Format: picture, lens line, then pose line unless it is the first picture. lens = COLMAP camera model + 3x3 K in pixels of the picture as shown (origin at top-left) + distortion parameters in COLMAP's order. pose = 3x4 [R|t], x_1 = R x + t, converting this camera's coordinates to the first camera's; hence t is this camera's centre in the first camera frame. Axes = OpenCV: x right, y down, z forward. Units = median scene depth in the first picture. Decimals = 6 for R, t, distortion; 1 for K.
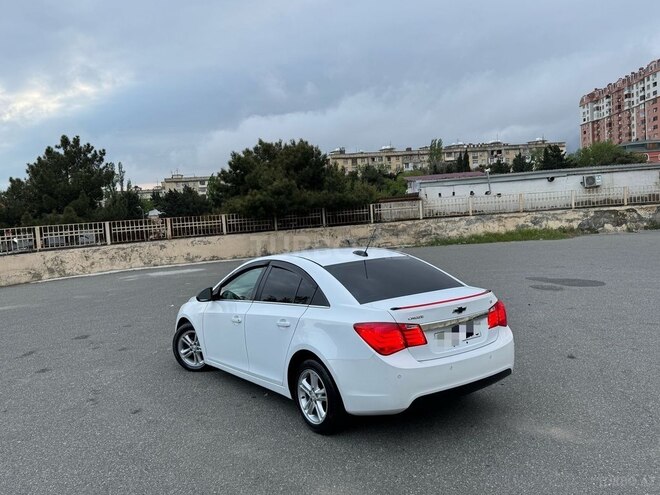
lens RADIAL K [[556.9, 0, 327.5], [0, 556.9, 247.4], [0, 0, 1]] dist [0.138116, -0.259091]
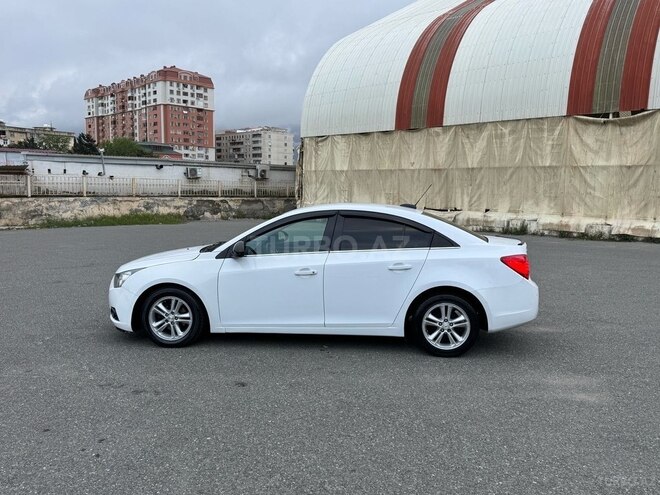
lens RADIAL K [[556.9, 0, 327.5], [0, 556.9, 247.4], [0, 0, 1]] dist [0.138116, -0.259091]
pose [[0.661612, -0.005270, 0.749828, -0.186528], [-0.003254, 0.999946, 0.009900, 0.017260], [-0.749839, -0.008990, 0.661559, 0.077774]]
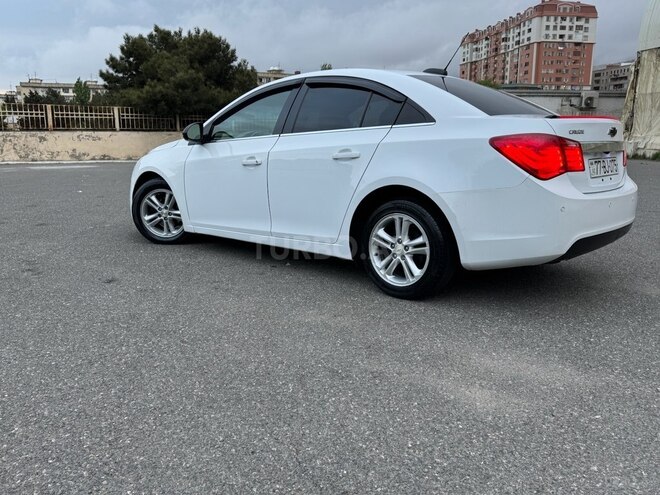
lens RADIAL K [[556.9, 0, 327.5], [0, 556.9, 247.4], [0, 0, 1]] dist [0.138116, -0.259091]
pose [[0.975932, 0.021475, 0.217016, -0.048758], [-0.048111, 0.991822, 0.118213, 0.032818], [-0.212702, -0.125809, 0.968984, 0.059124]]
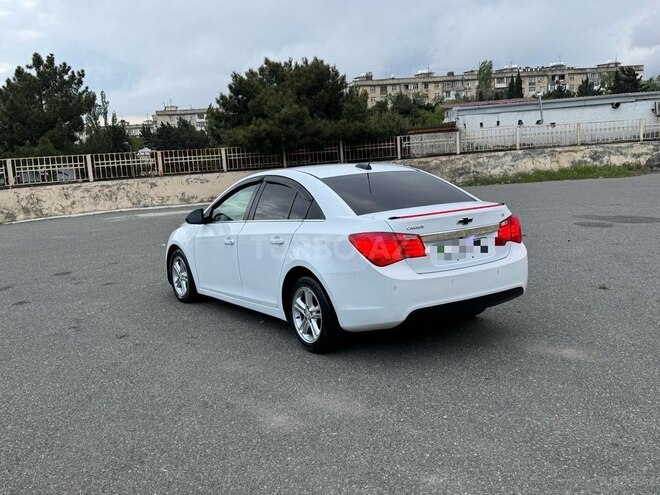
lens RADIAL K [[663.2, 0, 331.8], [0, 663.2, 250.6], [0, 0, 1]] dist [0.163377, -0.355951]
pose [[0.999563, 0.004924, -0.029134, 0.008308], [-0.002524, 0.996643, 0.081833, 0.012164], [0.029439, -0.081723, 0.996220, -0.017204]]
